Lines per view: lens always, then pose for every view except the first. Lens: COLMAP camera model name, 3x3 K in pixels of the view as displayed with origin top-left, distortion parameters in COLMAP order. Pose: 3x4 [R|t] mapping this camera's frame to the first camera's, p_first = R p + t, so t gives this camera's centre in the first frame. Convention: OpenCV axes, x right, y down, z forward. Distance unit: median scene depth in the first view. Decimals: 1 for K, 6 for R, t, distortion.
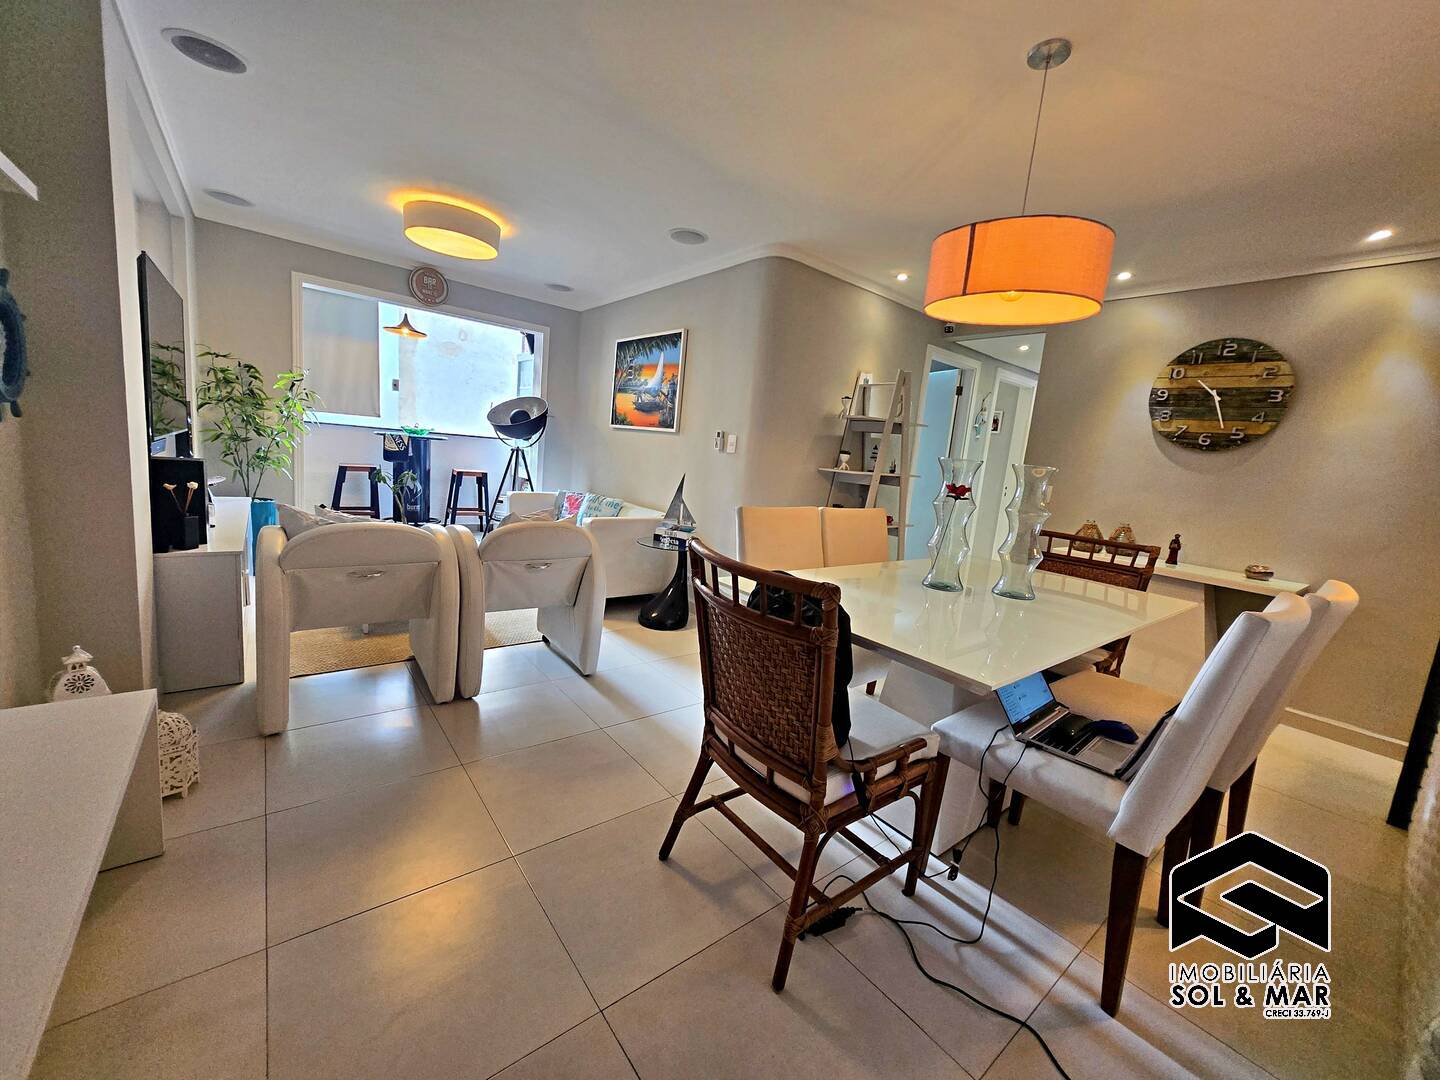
lens RADIAL K [[571.0, 0, 725.1], [0, 571.0, 534.5], [0, 0, 1]] dist [0.003254, 0.000098]
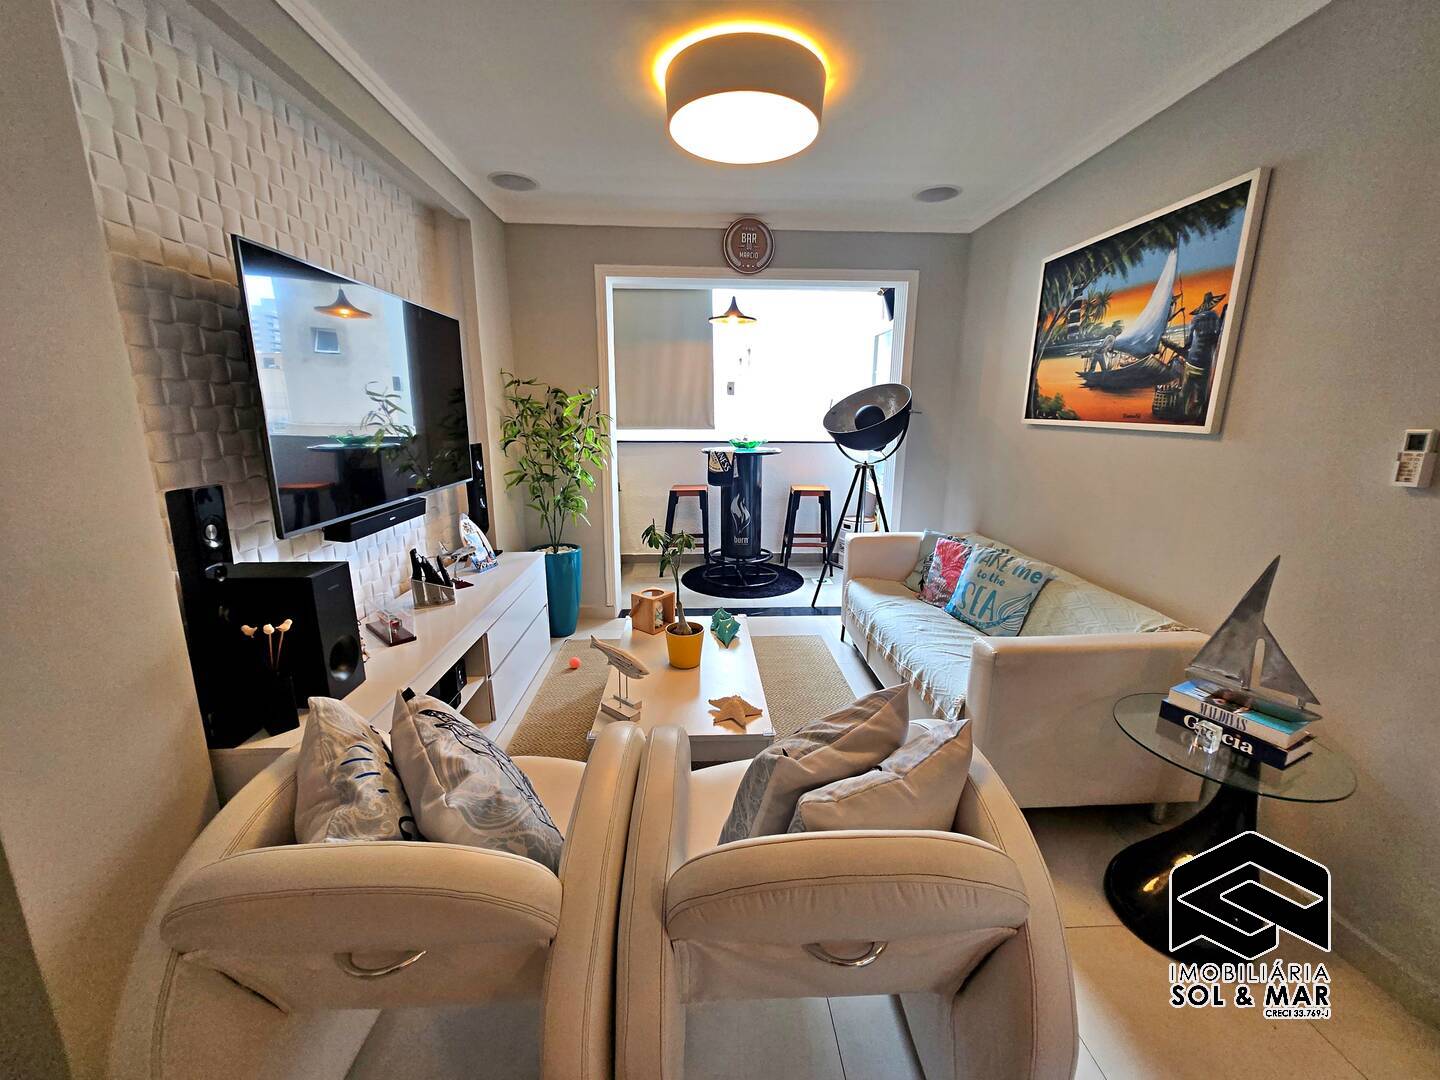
lens RADIAL K [[571.0, 0, 718.2], [0, 571.0, 537.3], [0, 0, 1]] dist [0.003254, 0.000098]
pose [[0.806731, 0.038326, -0.589675, -0.116550], [-0.013801, 0.998844, 0.046040, -0.105939], [0.590758, -0.029004, 0.806327, 0.400477]]
